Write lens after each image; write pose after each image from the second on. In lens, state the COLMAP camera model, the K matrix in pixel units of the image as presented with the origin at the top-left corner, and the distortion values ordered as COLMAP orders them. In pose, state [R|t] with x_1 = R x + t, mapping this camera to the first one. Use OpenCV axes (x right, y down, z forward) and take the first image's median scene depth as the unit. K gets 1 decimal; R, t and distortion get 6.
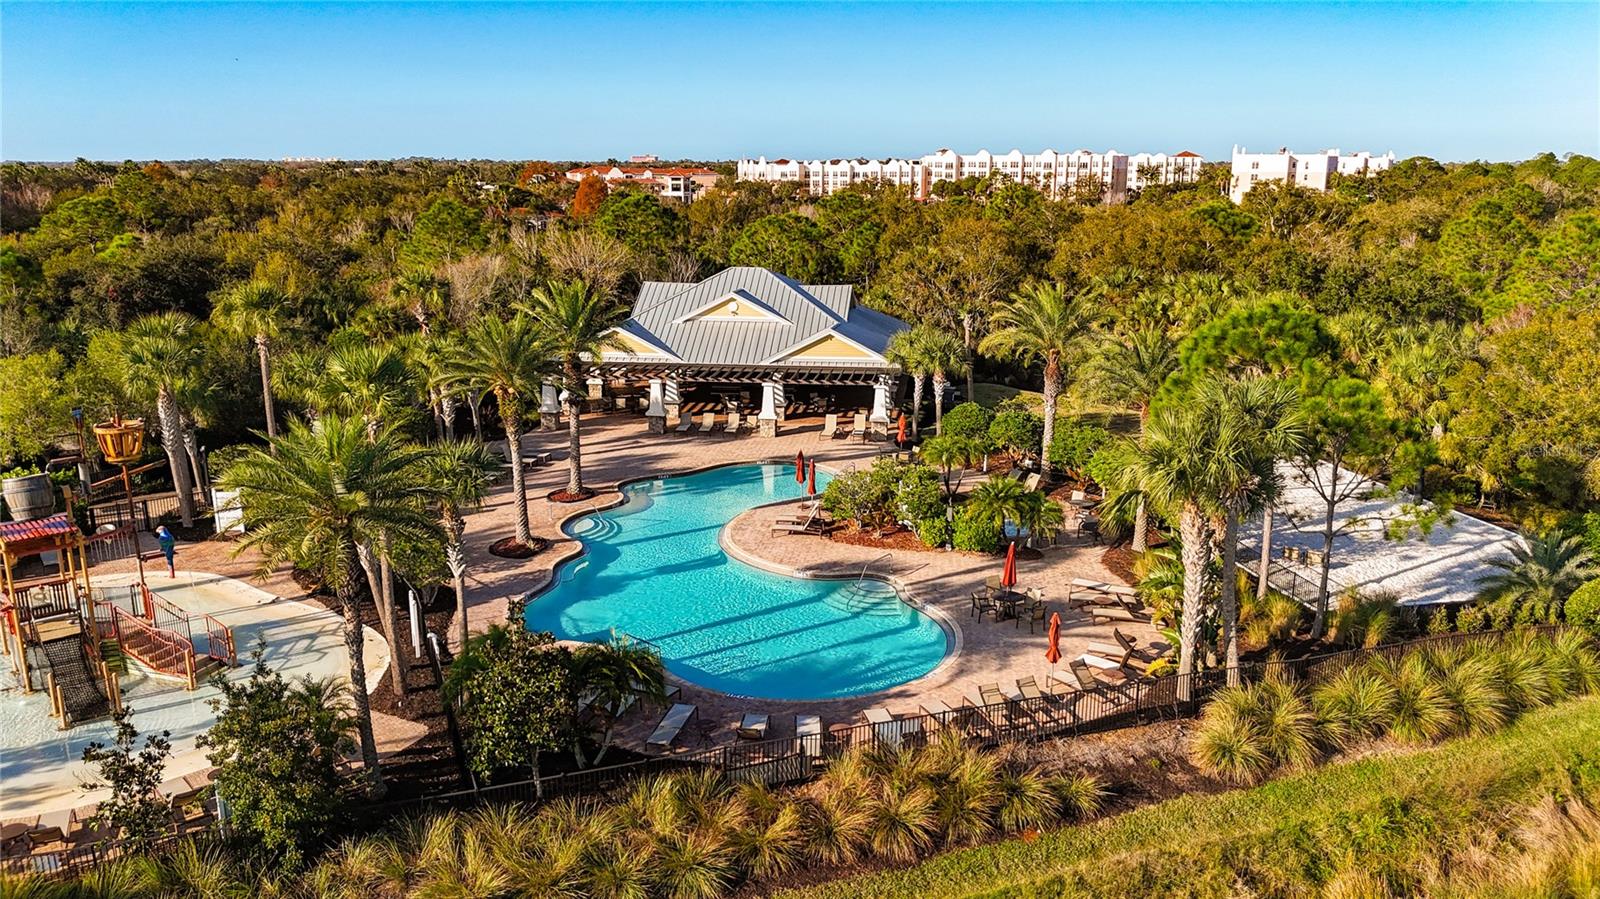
lens RADIAL K [[1227.0, 0, 800.0], [0, 1227.0, 449.5], [0, 0, 1]] dist [0.088397, -0.223370]
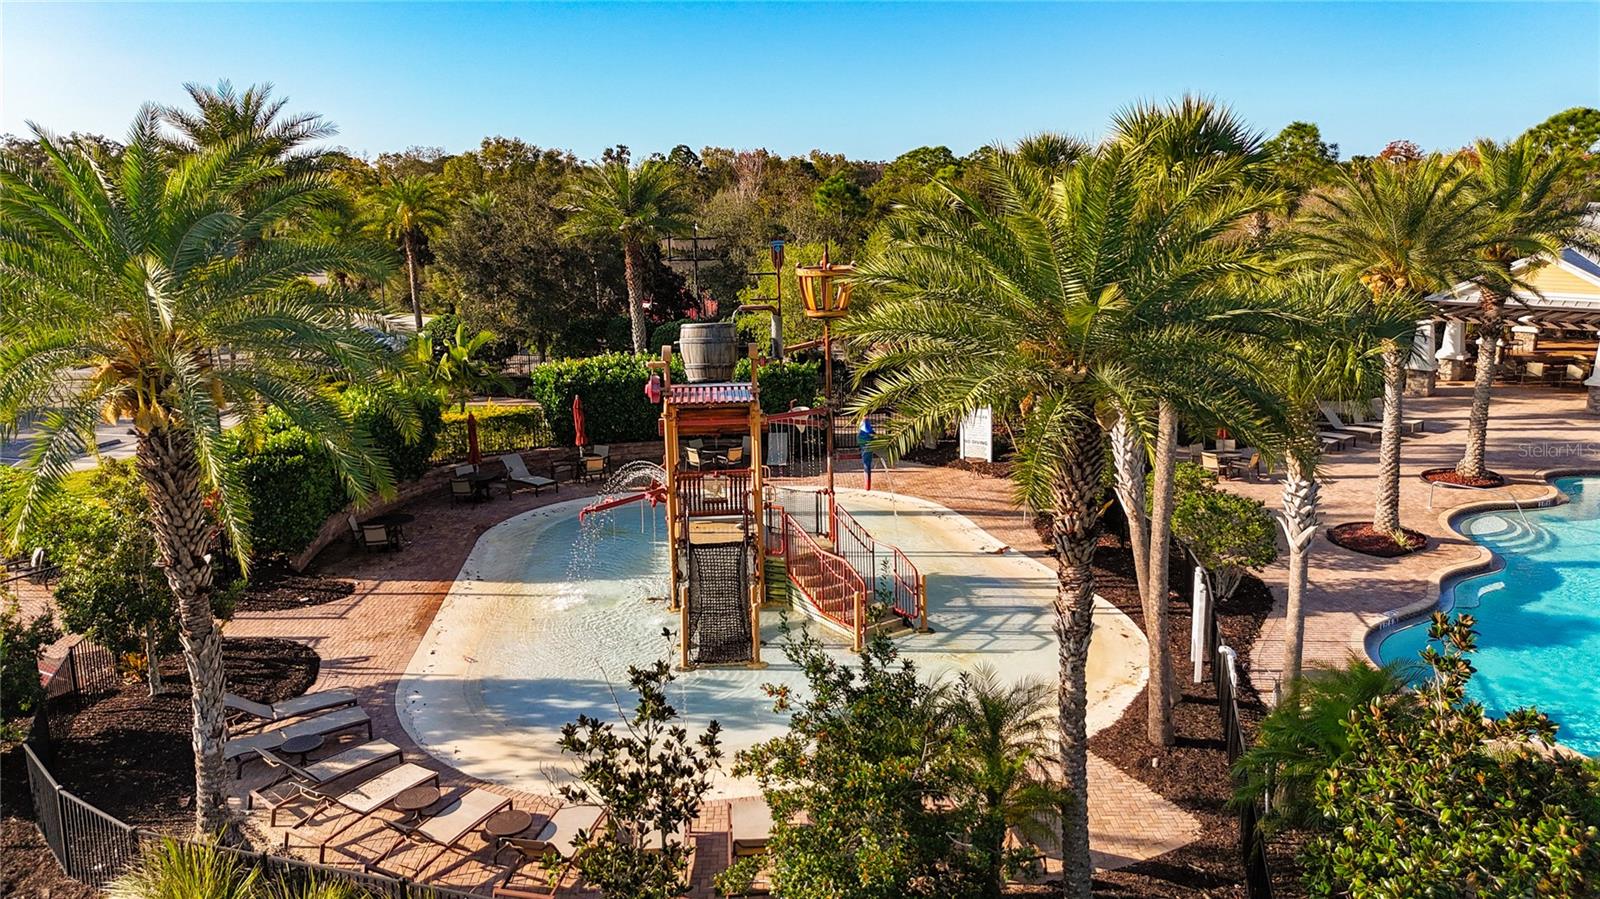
lens RADIAL K [[1172.3, 0, 796.4], [0, 1172.3, 422.3], [0, 0, 1]] dist [0.000783, -0.000644]
pose [[0.793007, 0.105067, -0.600084, -0.110560], [-0.124913, 0.992130, 0.008637, 0.051728], [0.596269, 0.068109, 0.799890, 0.345569]]
